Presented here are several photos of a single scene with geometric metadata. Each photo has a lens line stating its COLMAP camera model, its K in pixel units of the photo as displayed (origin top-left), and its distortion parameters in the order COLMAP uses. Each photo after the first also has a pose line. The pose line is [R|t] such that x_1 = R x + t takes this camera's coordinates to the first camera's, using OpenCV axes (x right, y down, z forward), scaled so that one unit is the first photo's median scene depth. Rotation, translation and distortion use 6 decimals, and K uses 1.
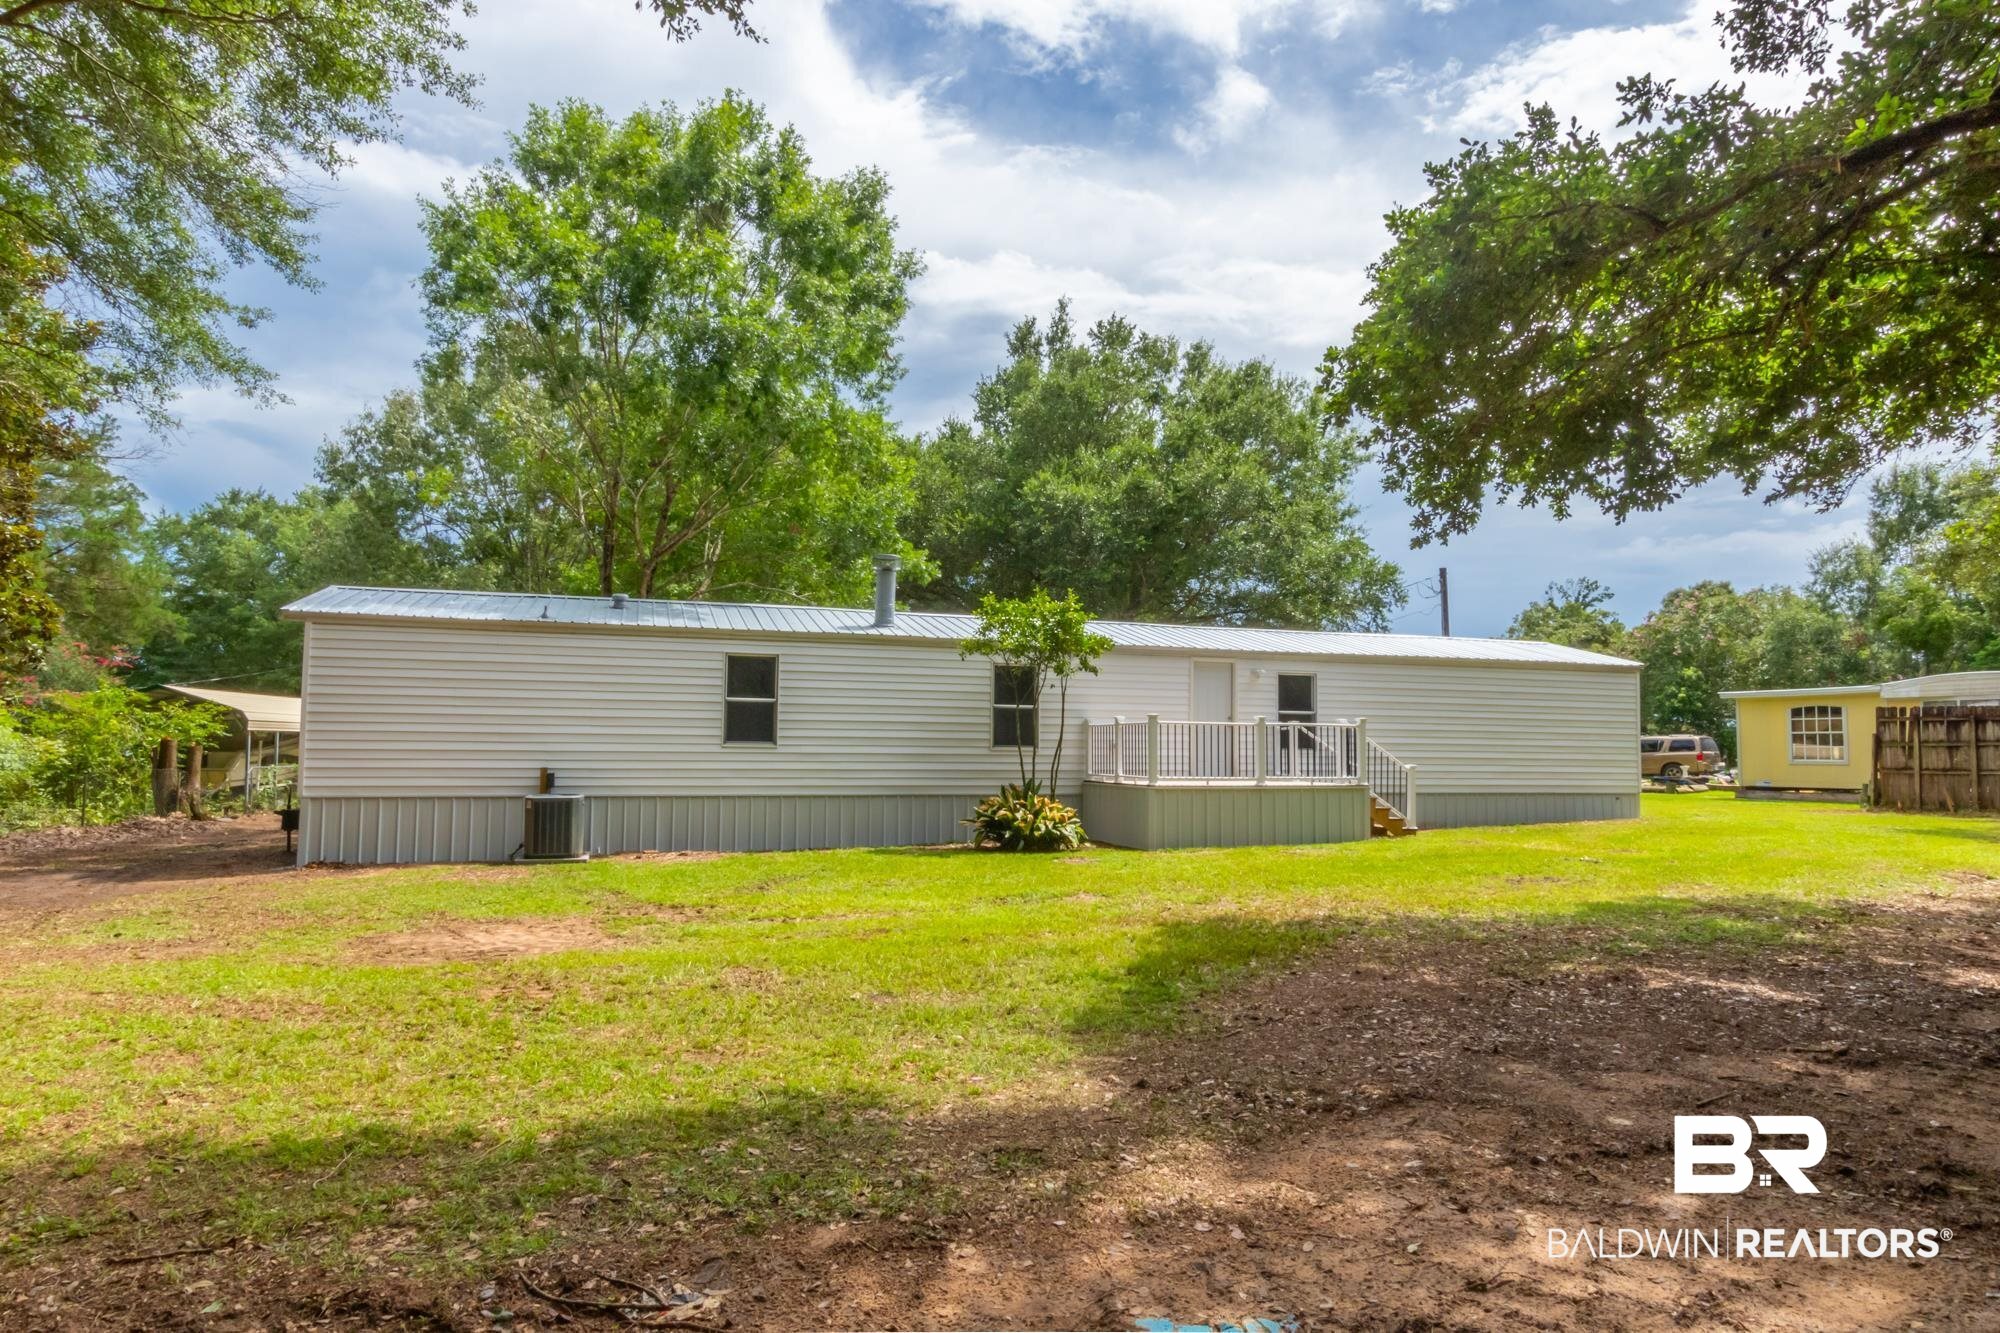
lens RADIAL K [[1139.5, 0, 1000.6], [0, 1139.5, 668.4], [0, 0, 1]] dist [-0.004312, -0.000089]
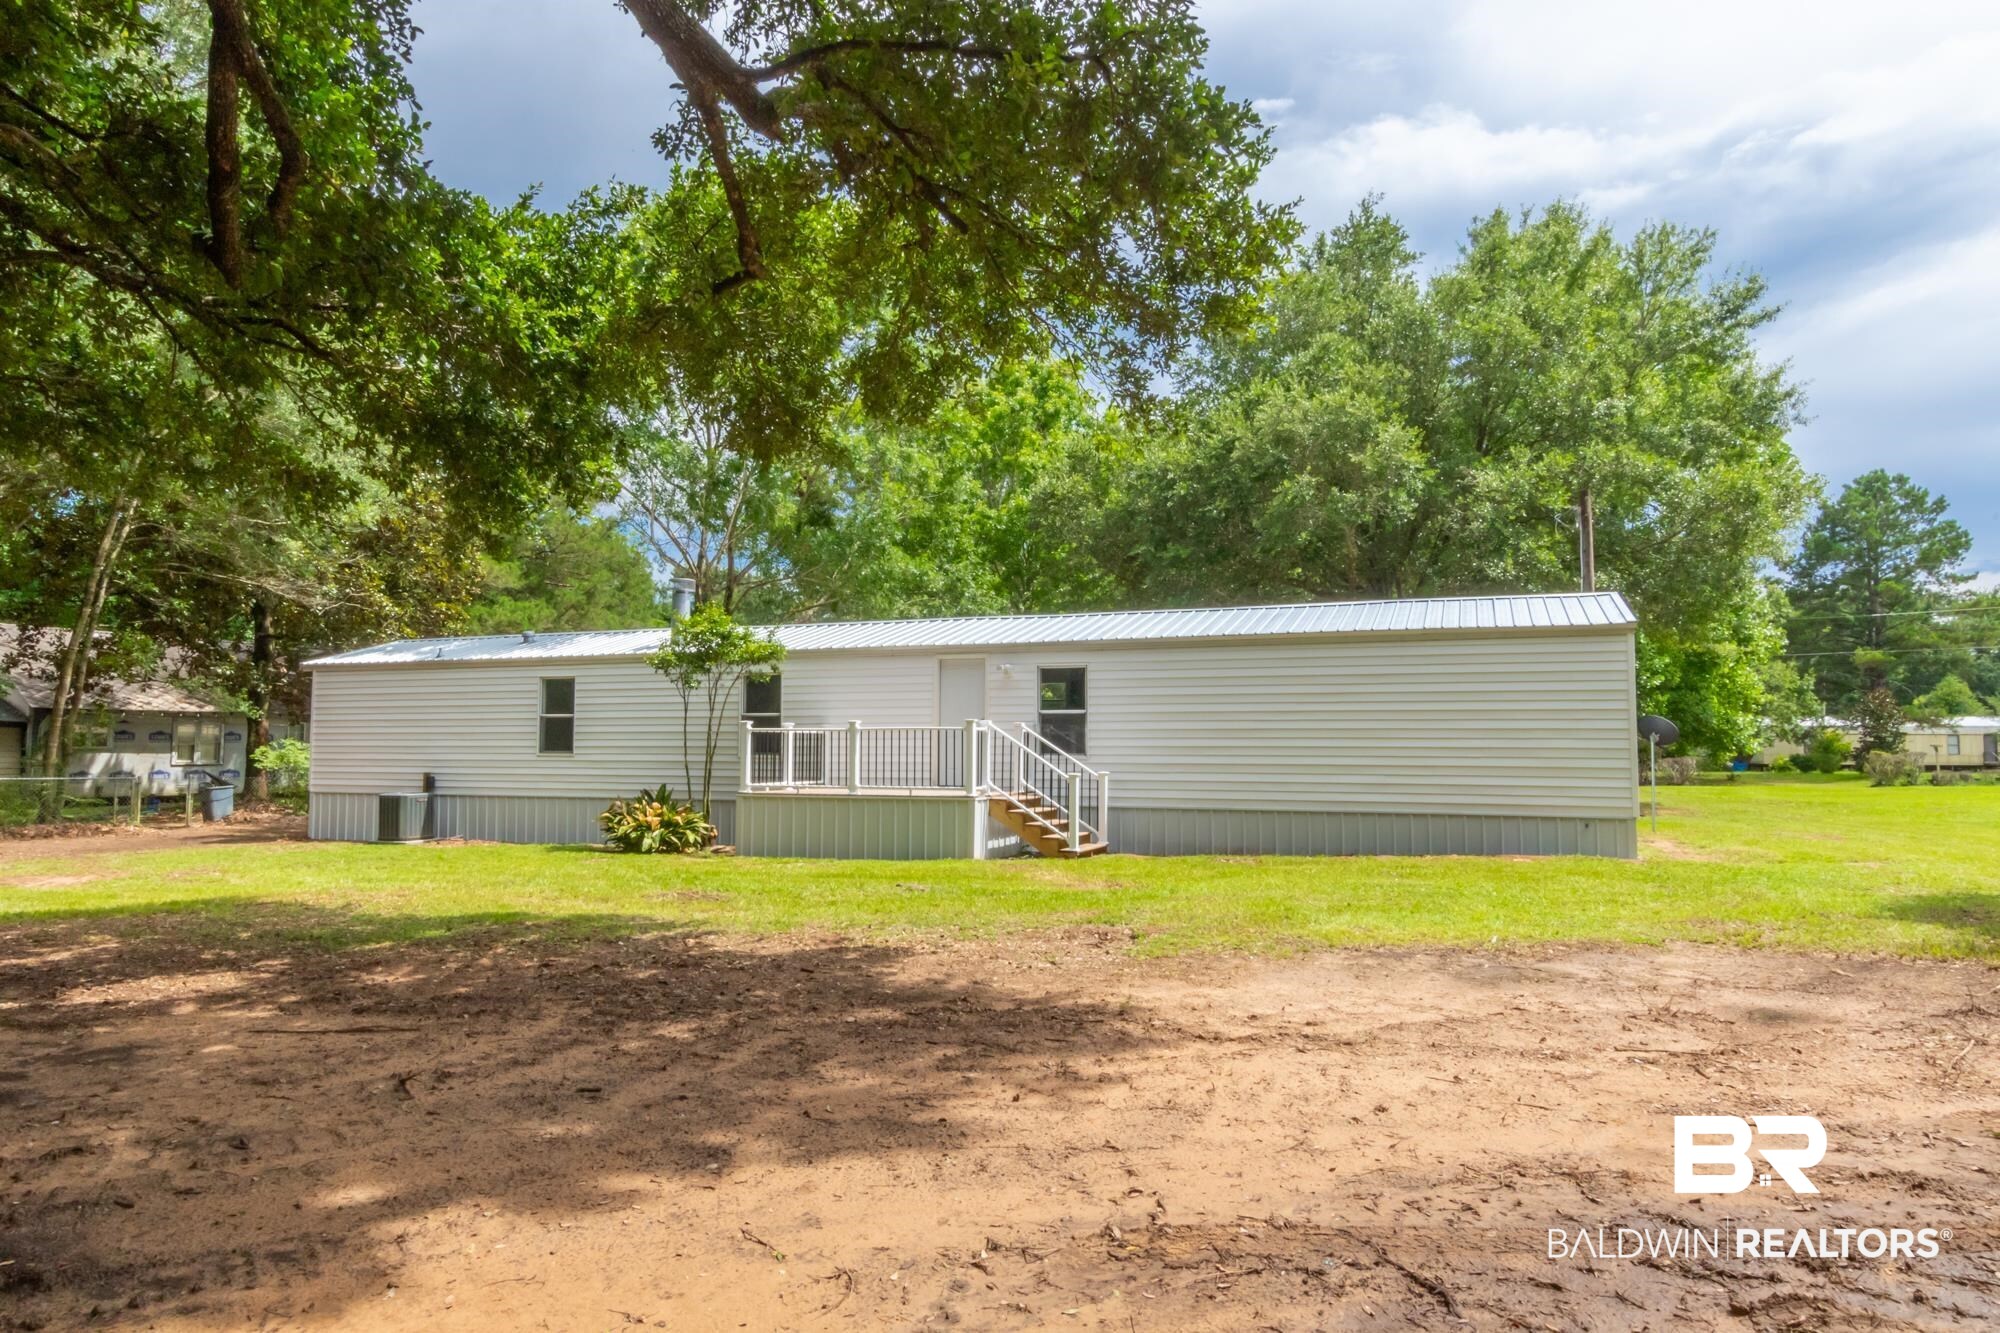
lens RADIAL K [[1183.3, 0, 1000.8], [0, 1183.3, 667.2], [0, 0, 1]] dist [0.001396, 0.000048]
pose [[0.790428, -0.051967, -0.610346, 0.883681], [0.046061, 0.998616, -0.025375, 0.029621], [0.610820, -0.008056, 0.791728, 0.311751]]
